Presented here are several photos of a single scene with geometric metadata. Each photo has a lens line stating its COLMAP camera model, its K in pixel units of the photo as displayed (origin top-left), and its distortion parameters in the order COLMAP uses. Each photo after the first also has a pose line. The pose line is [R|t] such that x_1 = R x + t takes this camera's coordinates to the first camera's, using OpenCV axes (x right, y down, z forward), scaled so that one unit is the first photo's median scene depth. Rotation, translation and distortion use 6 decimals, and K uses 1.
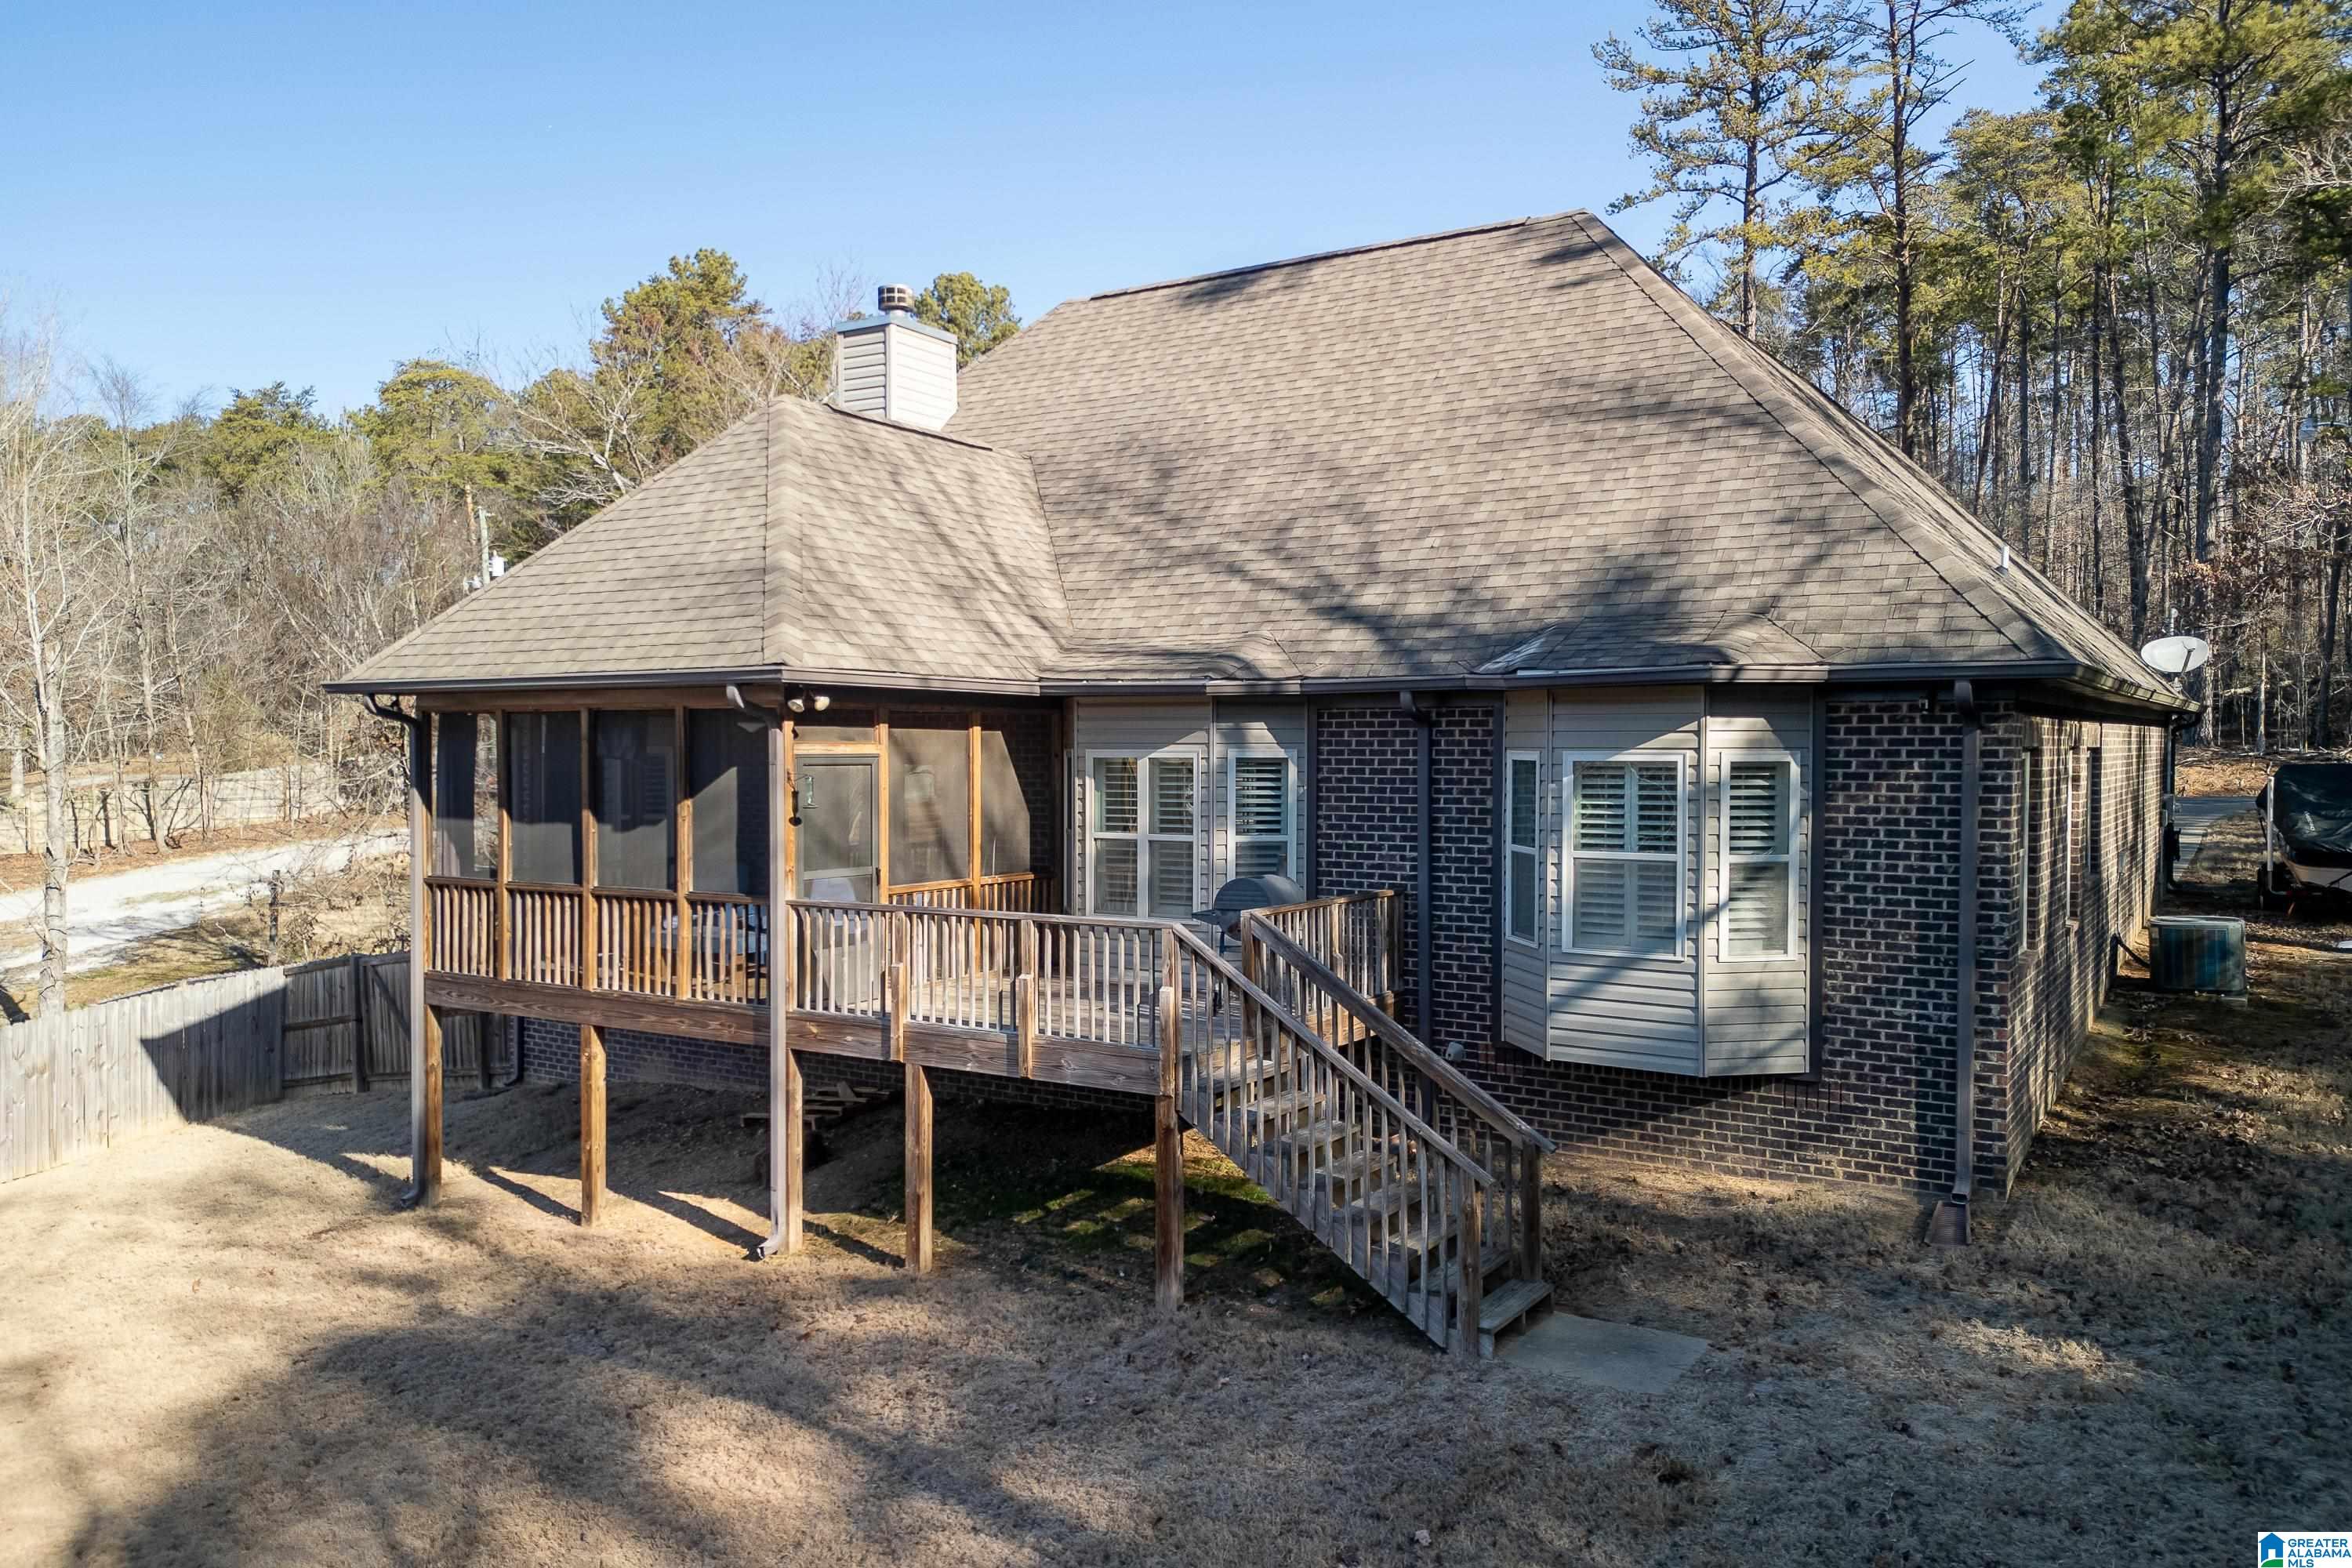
lens RADIAL K [[1650.1, 0, 1209.0], [0, 1650.1, 732.6], [0, 0, 1]] dist [0.056938, -0.059579]
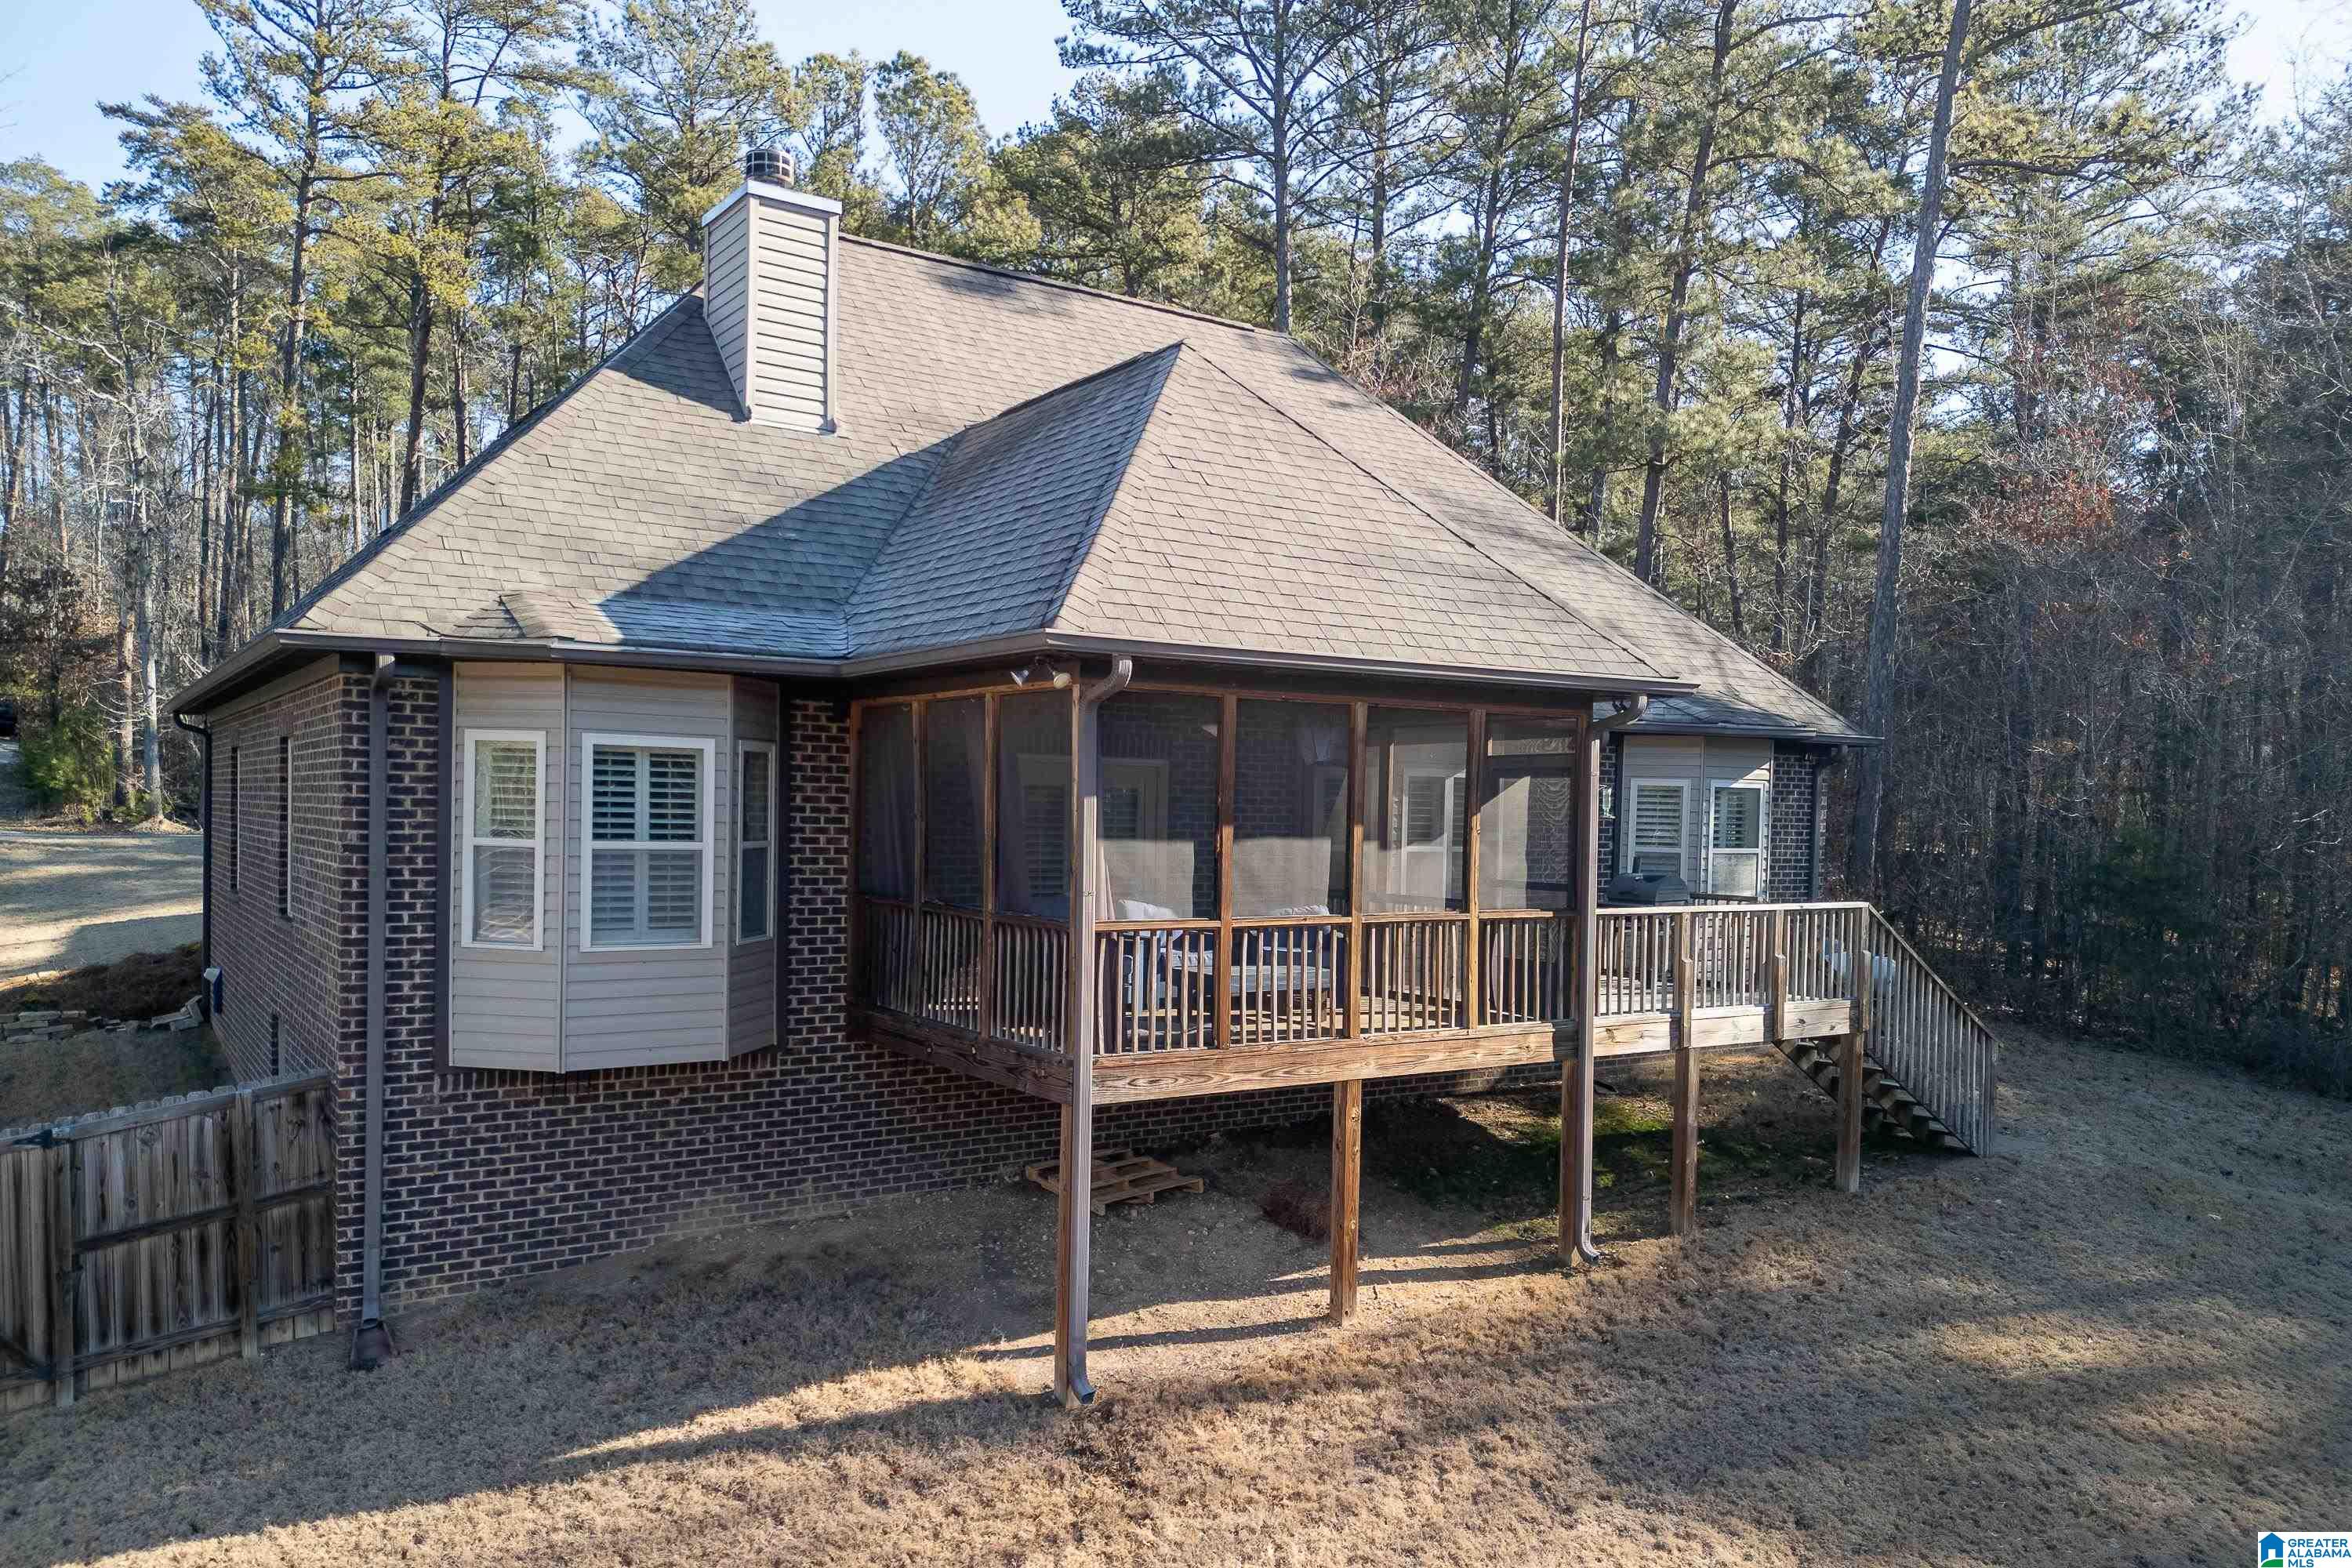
lens RADIAL K [[1650.1, 0, 1172.0], [0, 1650.1, 795.5], [0, 0, 1]] dist [0.056938, -0.059579]
pose [[0.434592, 0.001940, 0.900625, -1.307909], [-0.034597, 0.999296, 0.014541, 0.022340], [-0.899963, -0.037478, 0.434353, 0.814166]]
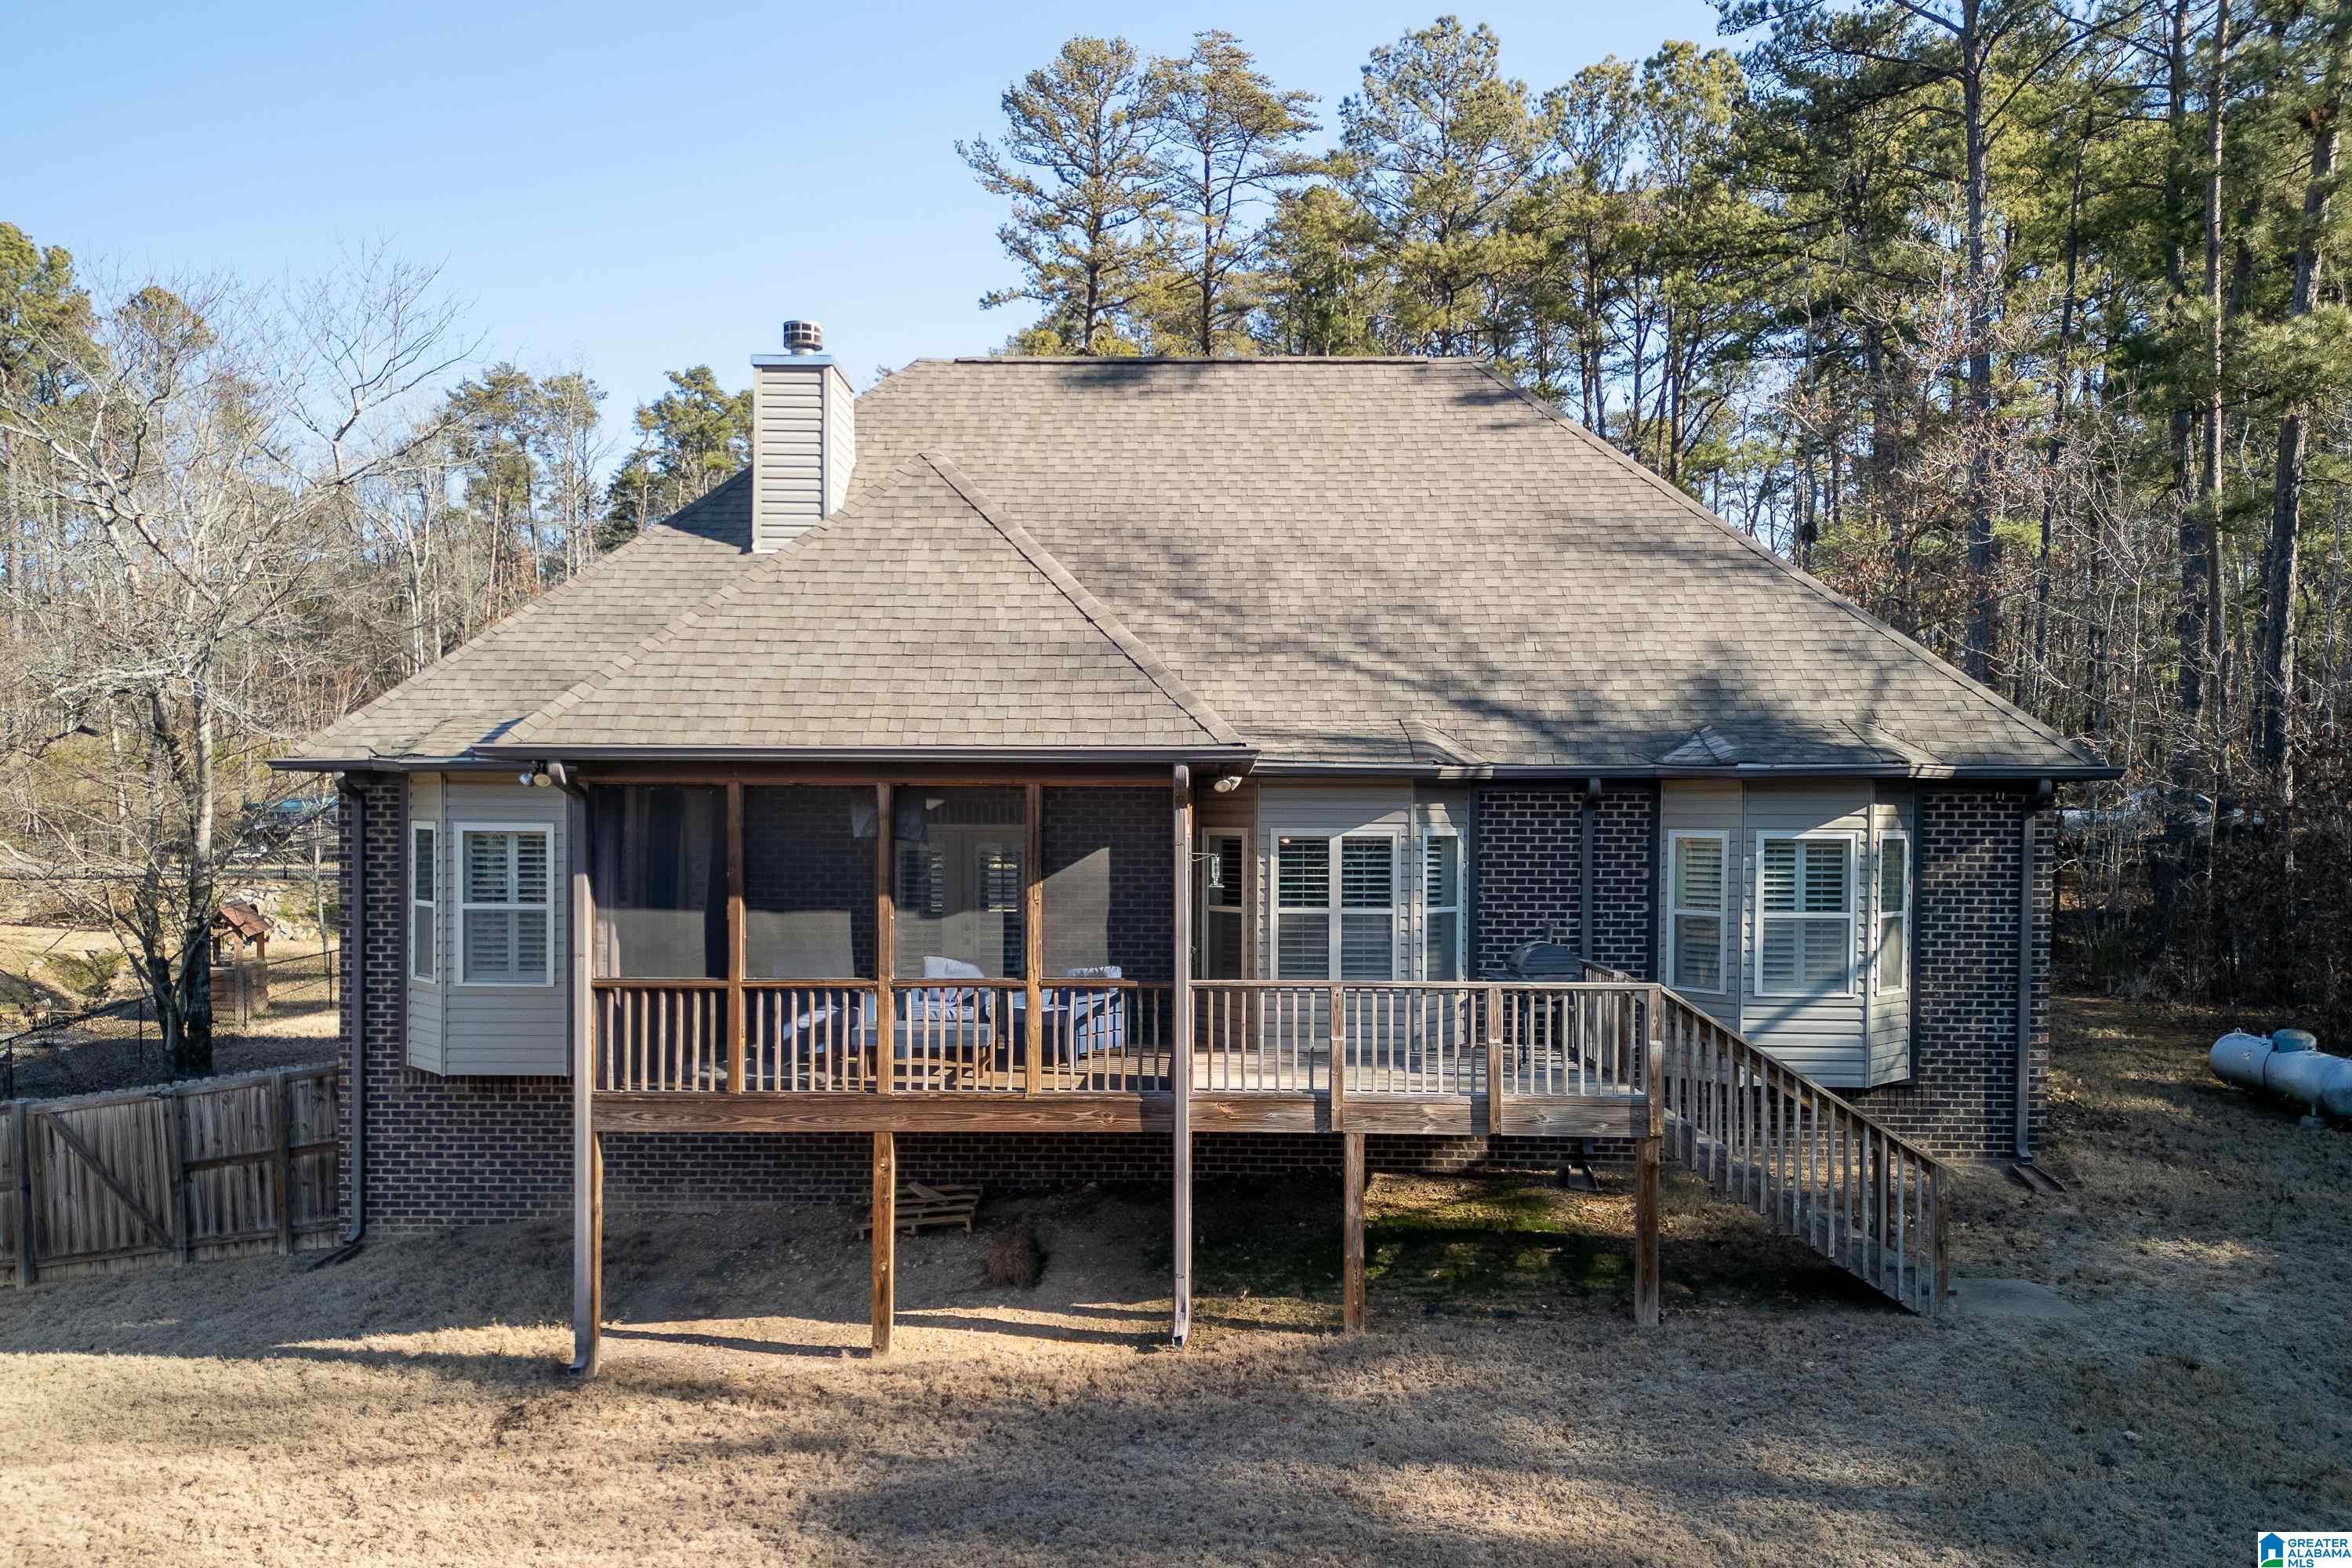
lens RADIAL K [[1650.1, 0, 1188.1], [0, 1650.1, 796.0], [0, 0, 1]] dist [0.056938, -0.059579]
pose [[0.865277, 0.009341, 0.501207, -0.762795], [-0.007573, 0.999956, -0.005561, -0.004653], [-0.501236, 0.001016, 0.865310, 0.152342]]
